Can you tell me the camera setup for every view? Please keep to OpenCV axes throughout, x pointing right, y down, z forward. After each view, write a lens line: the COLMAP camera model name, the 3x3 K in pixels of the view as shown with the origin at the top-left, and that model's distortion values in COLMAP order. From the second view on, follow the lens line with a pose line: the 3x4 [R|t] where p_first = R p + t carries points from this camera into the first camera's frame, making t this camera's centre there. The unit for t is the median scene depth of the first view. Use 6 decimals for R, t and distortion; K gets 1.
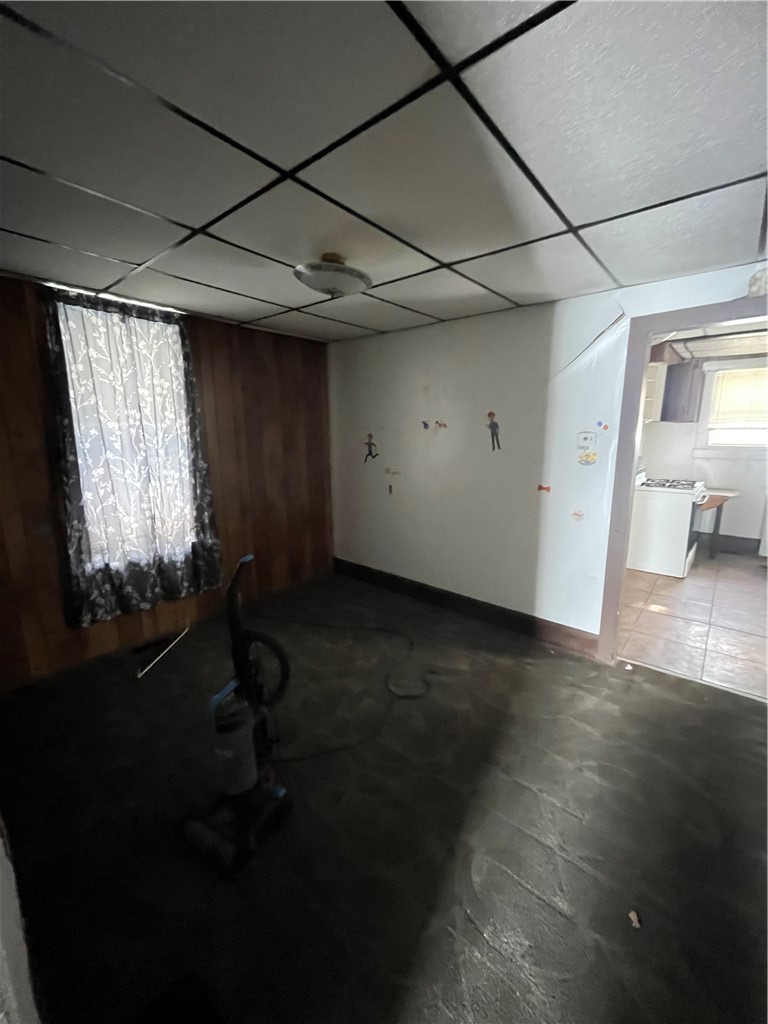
lens RADIAL K [[406.9, 0, 379.8], [0, 406.9, 510.9], [0, 0, 1]] dist [0.011413, 0.000045]
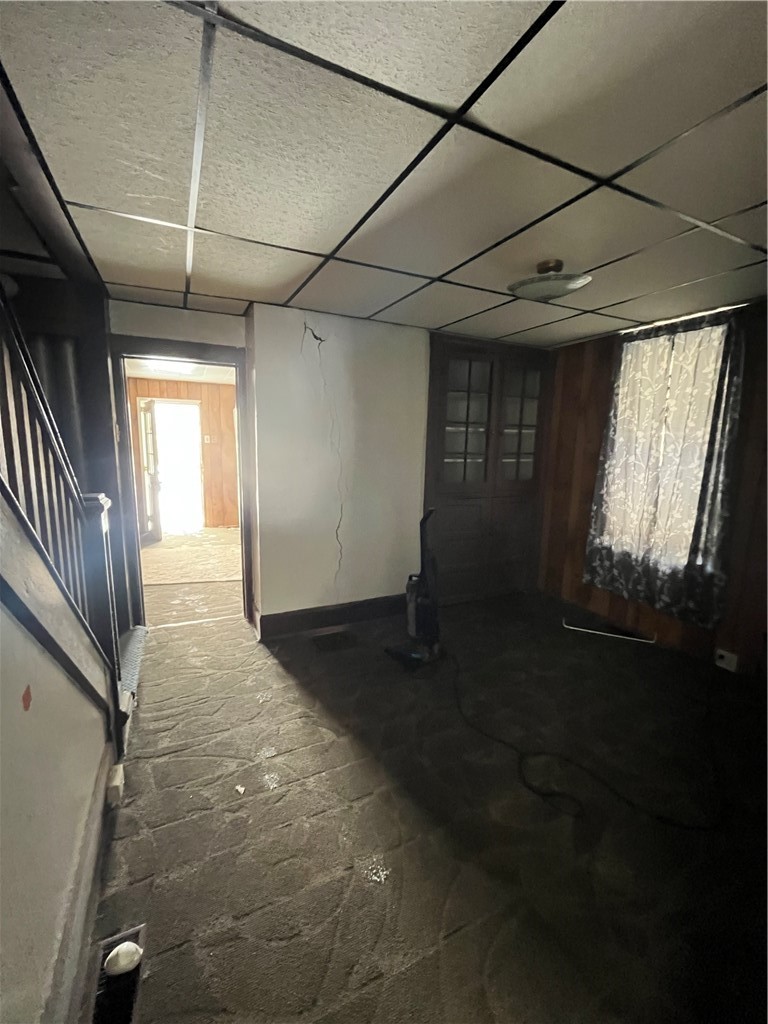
lens RADIAL K [[419.9, 0, 384.0], [0, 419.9, 512.0], [0, 0, 1]] dist [-0.000679, -0.000097]
pose [[-0.394442, 0.156313, -0.905528, 0.799603], [-0.194864, 0.948786, 0.248662, -0.160086], [0.898022, 0.274537, -0.343782, 0.854053]]
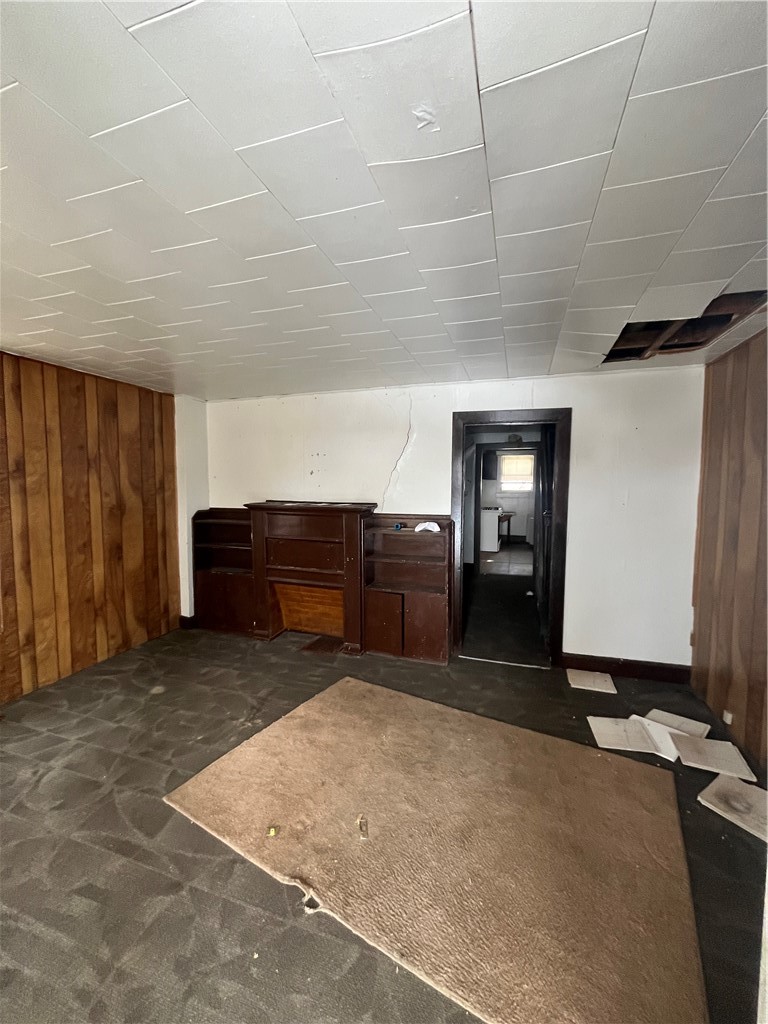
lens RADIAL K [[419.9, 0, 384.0], [0, 419.9, 512.0], [0, 0, 1]] dist [-0.000679, -0.000097]
pose [[0.920481, -0.023816, 0.390061, -0.260967], [0.066746, 0.993056, -0.096876, 0.049539], [-0.385045, 0.115208, 0.915679, -0.316398]]
